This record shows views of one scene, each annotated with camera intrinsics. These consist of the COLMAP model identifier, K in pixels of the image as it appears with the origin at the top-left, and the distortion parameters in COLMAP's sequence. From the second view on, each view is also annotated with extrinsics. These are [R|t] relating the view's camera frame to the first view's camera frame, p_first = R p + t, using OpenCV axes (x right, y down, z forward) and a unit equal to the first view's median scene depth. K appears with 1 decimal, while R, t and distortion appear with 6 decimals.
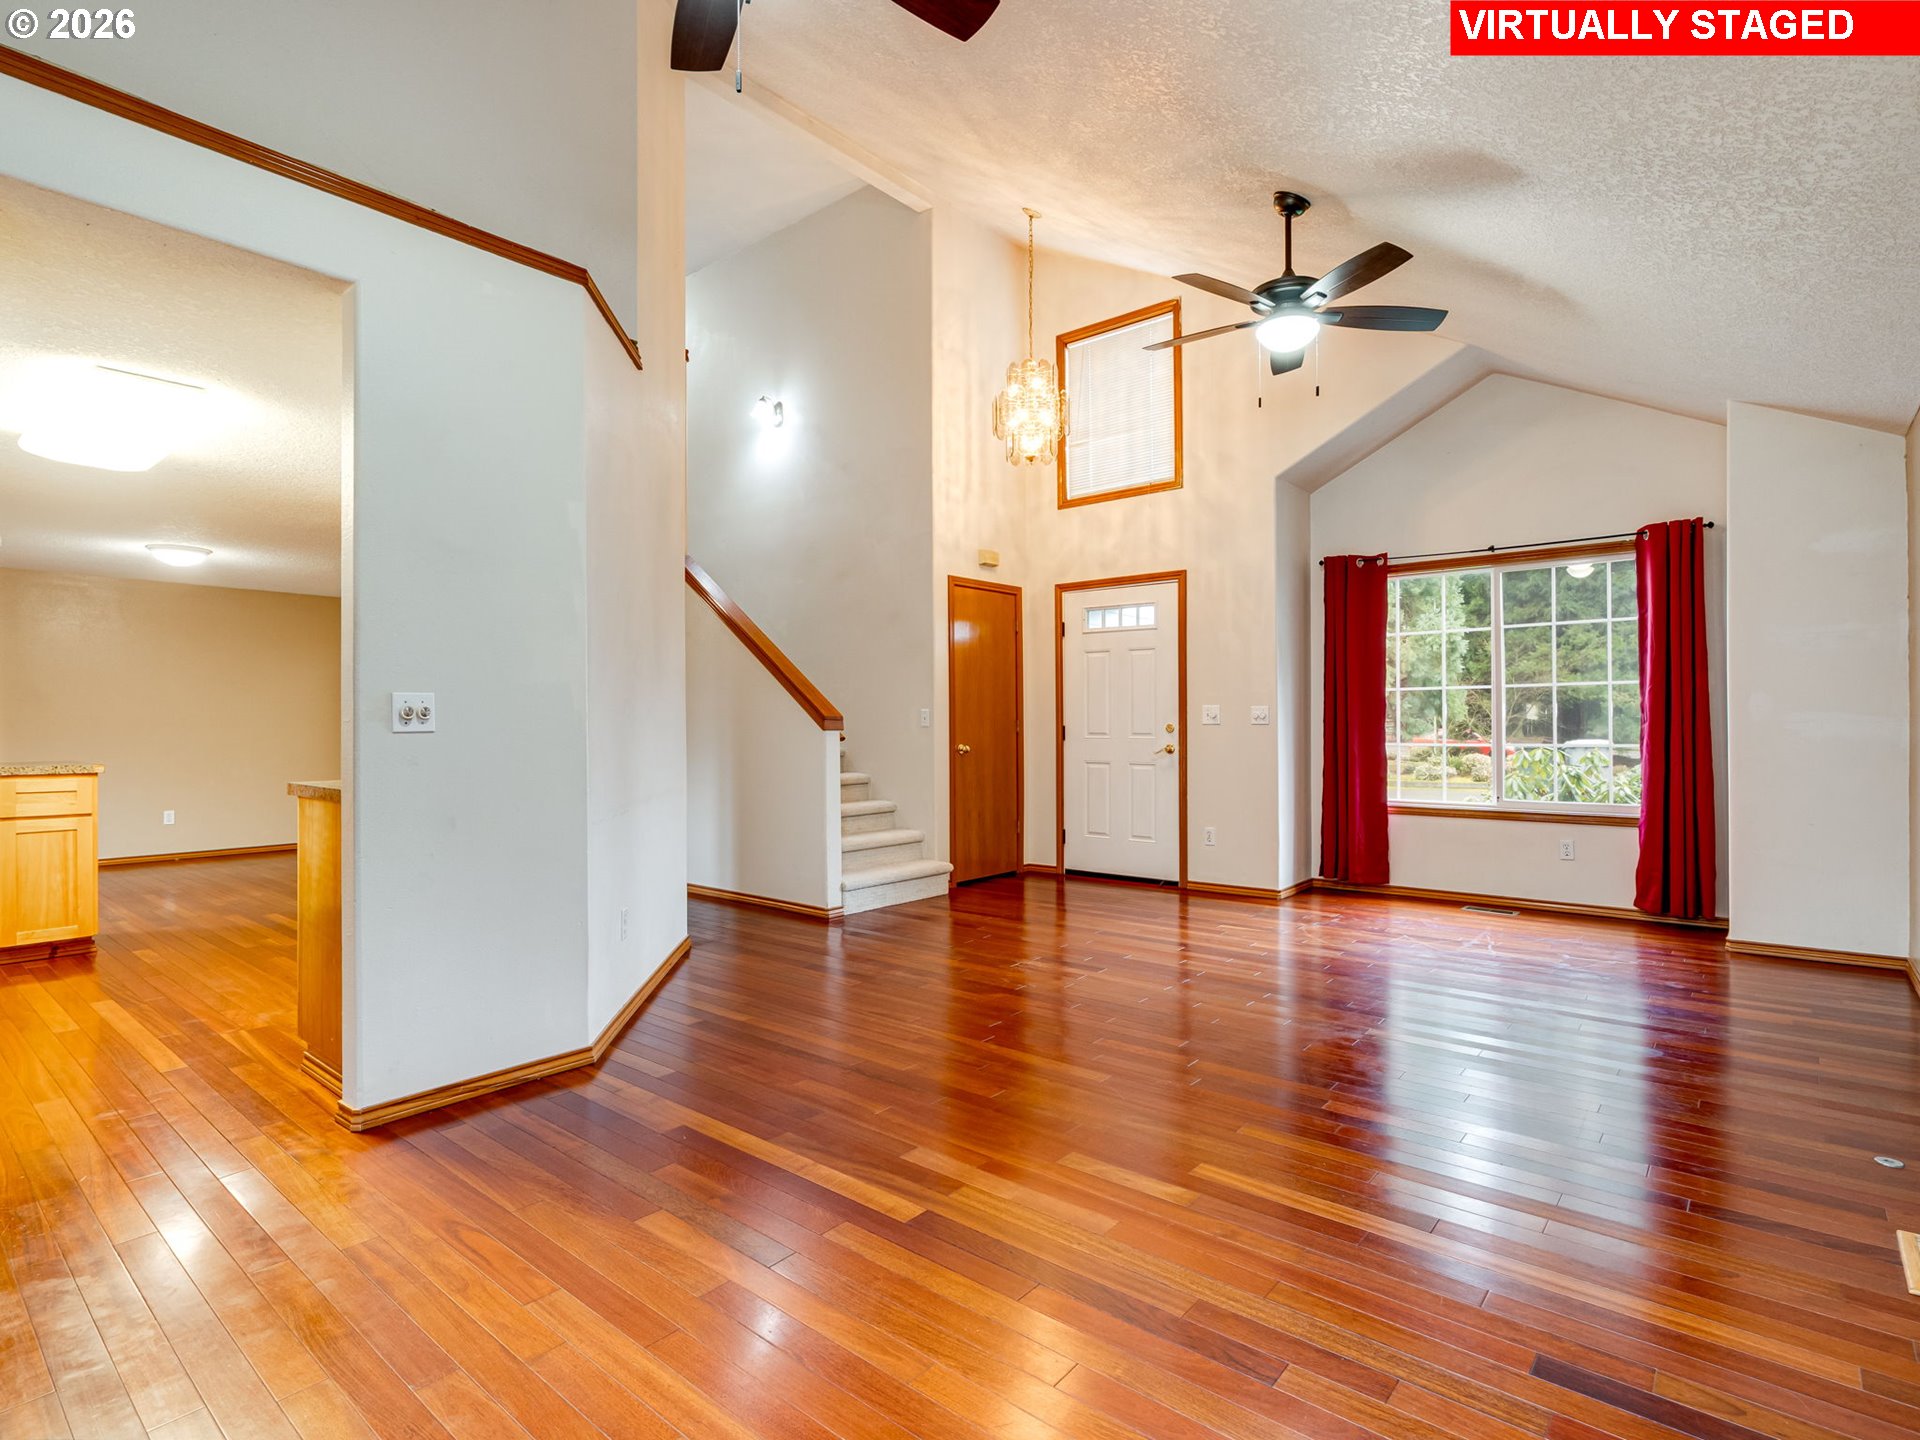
lens RADIAL K [[982.1, 0, 956.6], [0, 982.1, 728.6], [0, 0, 1]] dist [-0.010110, 0.004912]
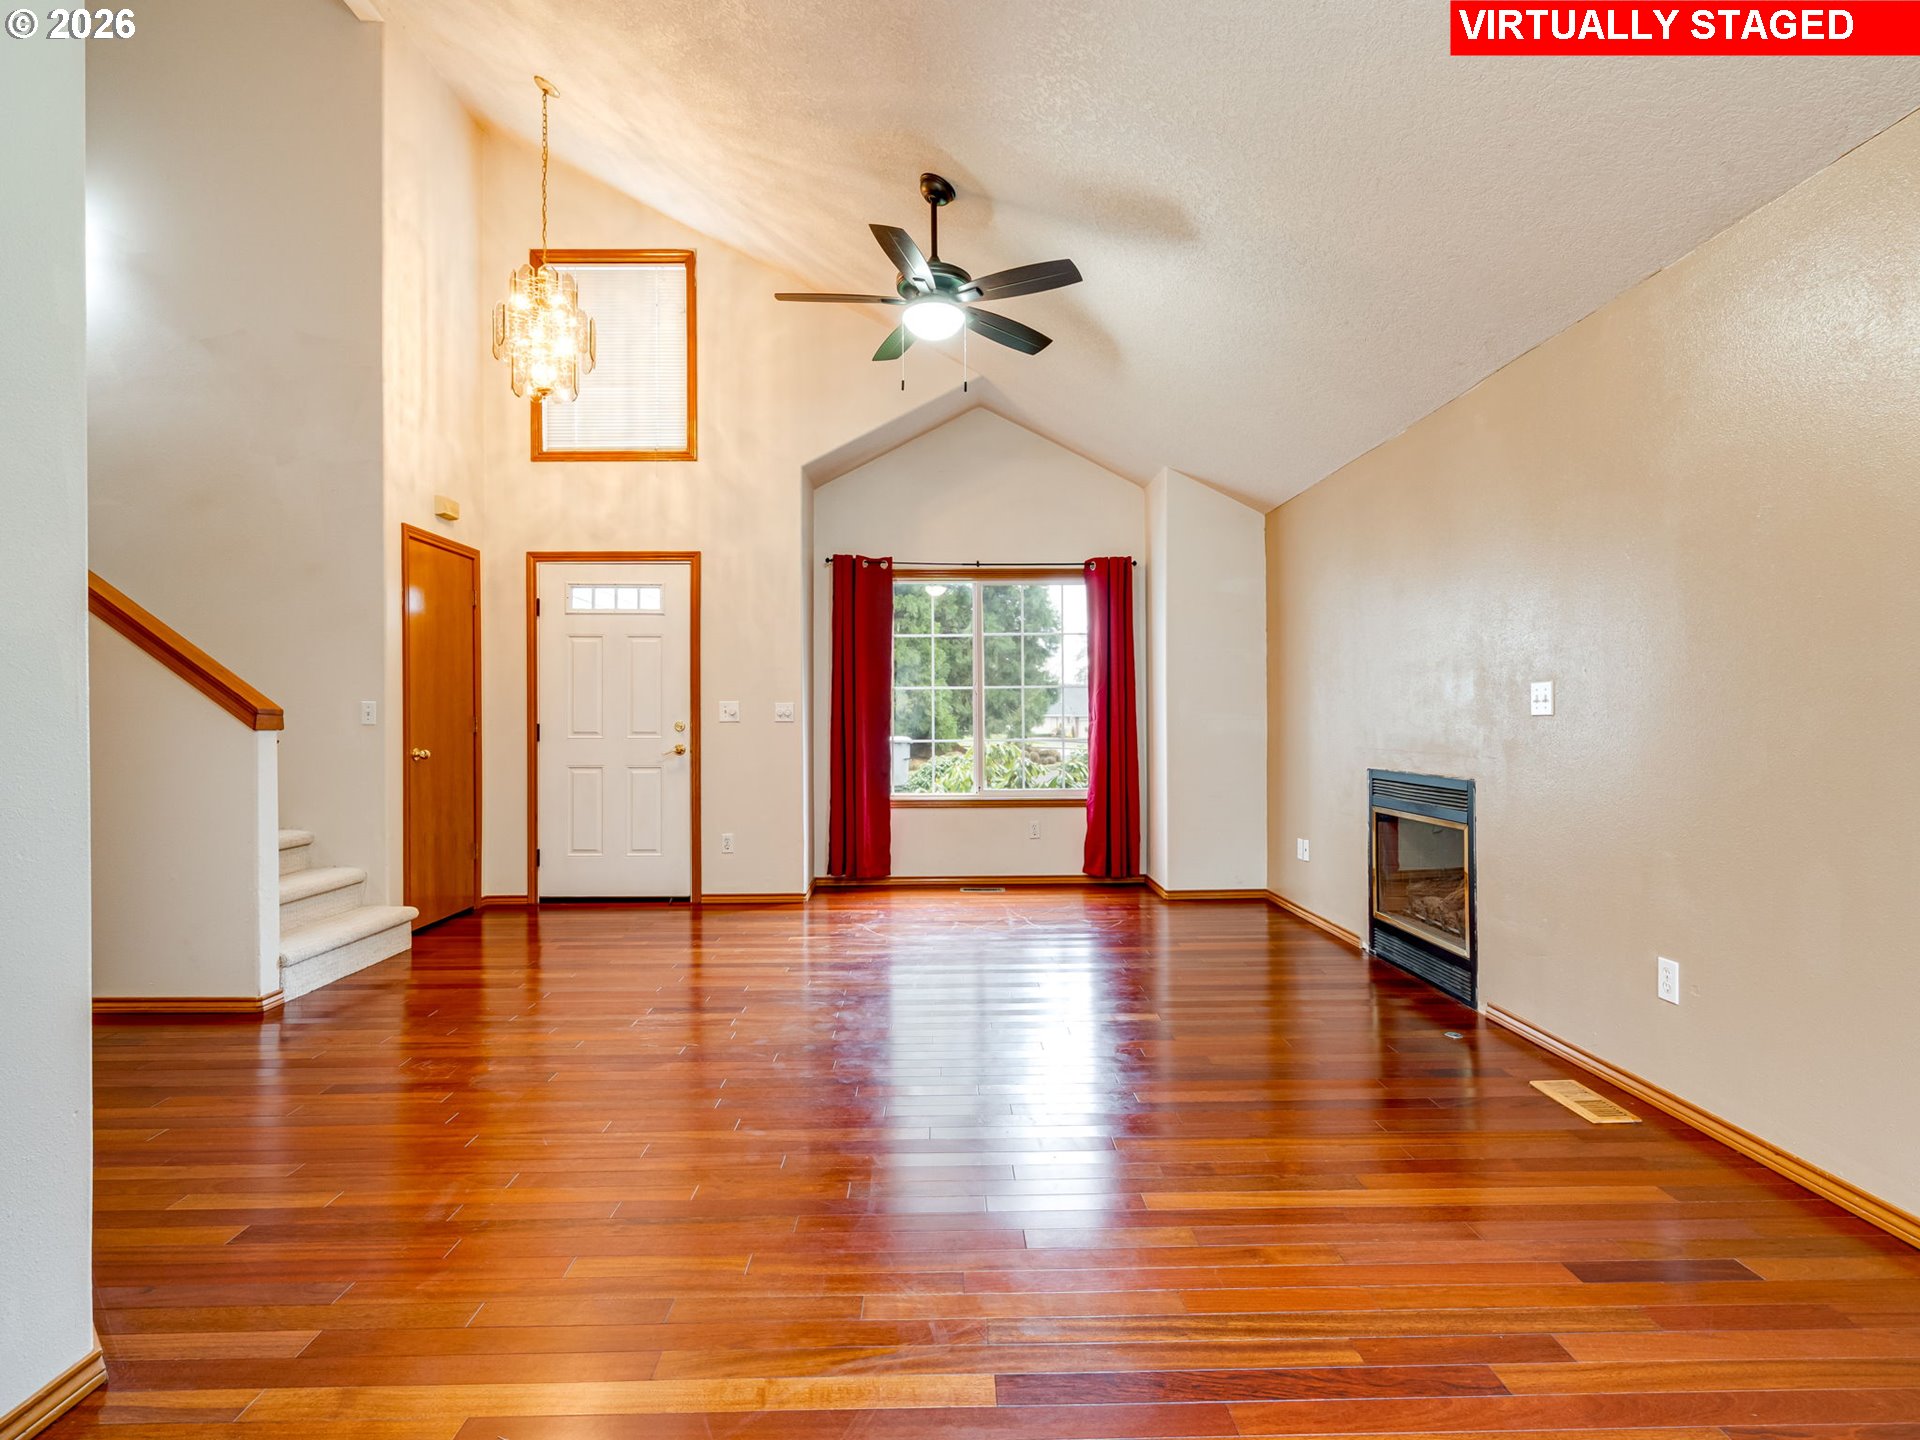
lens RADIAL K [[982.1, 0, 963.4], [0, 982.1, 725.3], [0, 0, 1]] dist [-0.010110, 0.004912]
pose [[0.748795, -0.002434, 0.662797, -0.188352], [0.004232, 0.999990, -0.001108, 0.000715], [-0.662788, 0.003634, 0.748798, 0.162057]]
